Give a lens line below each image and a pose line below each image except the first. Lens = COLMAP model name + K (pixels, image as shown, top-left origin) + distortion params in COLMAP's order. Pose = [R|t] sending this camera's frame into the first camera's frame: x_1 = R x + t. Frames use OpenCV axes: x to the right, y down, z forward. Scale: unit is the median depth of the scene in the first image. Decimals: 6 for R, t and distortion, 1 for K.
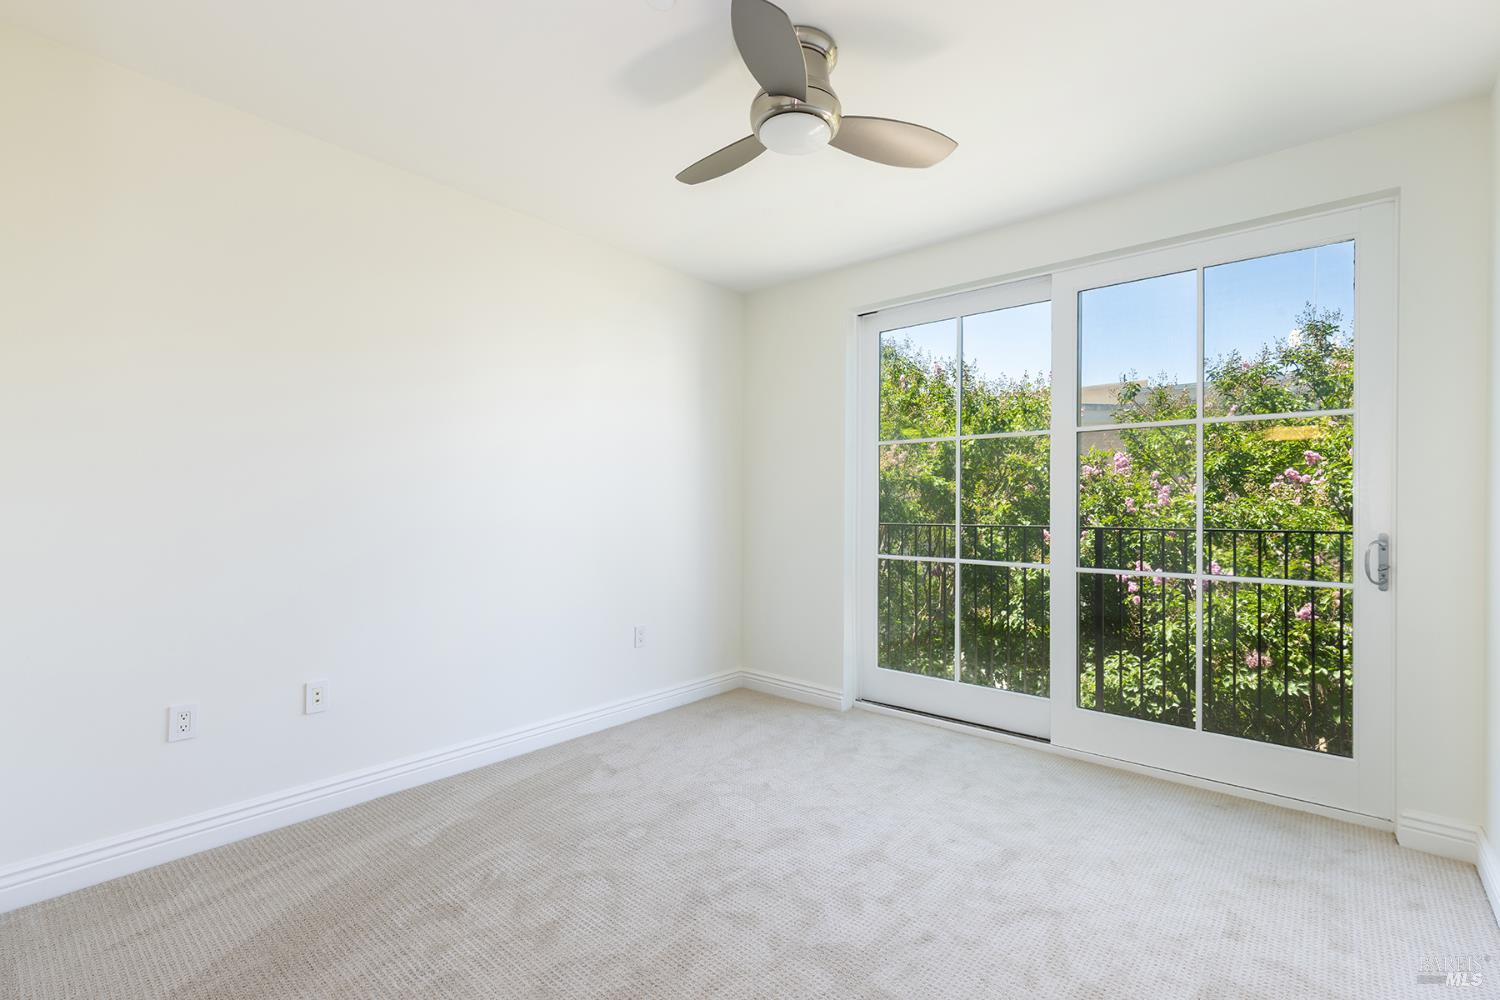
lens RADIAL K [[675.1, 0, 759.2], [0, 675.1, 511.5], [0, 0, 1]] dist [-0.002379, -0.000191]
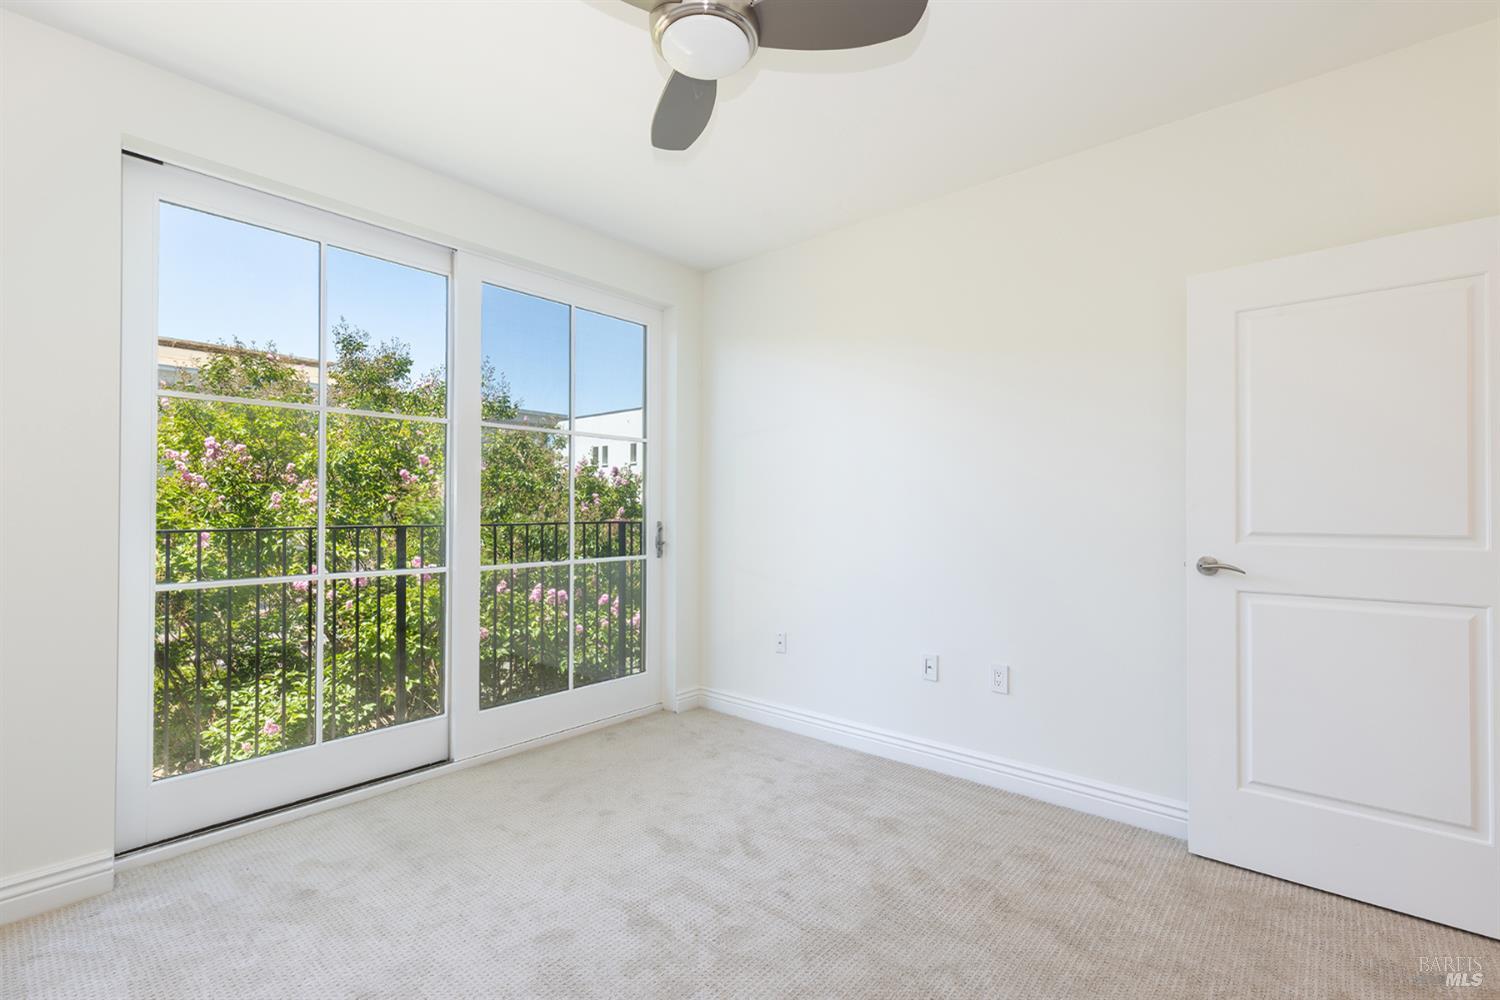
lens RADIAL K [[675.1, 0, 752.5], [0, 675.1, 494.5], [0, 0, 1]] dist [-0.002379, -0.000191]
pose [[0.006056, 0.014373, 0.999878, -0.624195], [0.007148, 0.999871, -0.014416, -0.003867], [-0.999956, 0.007234, 0.005953, 0.751246]]
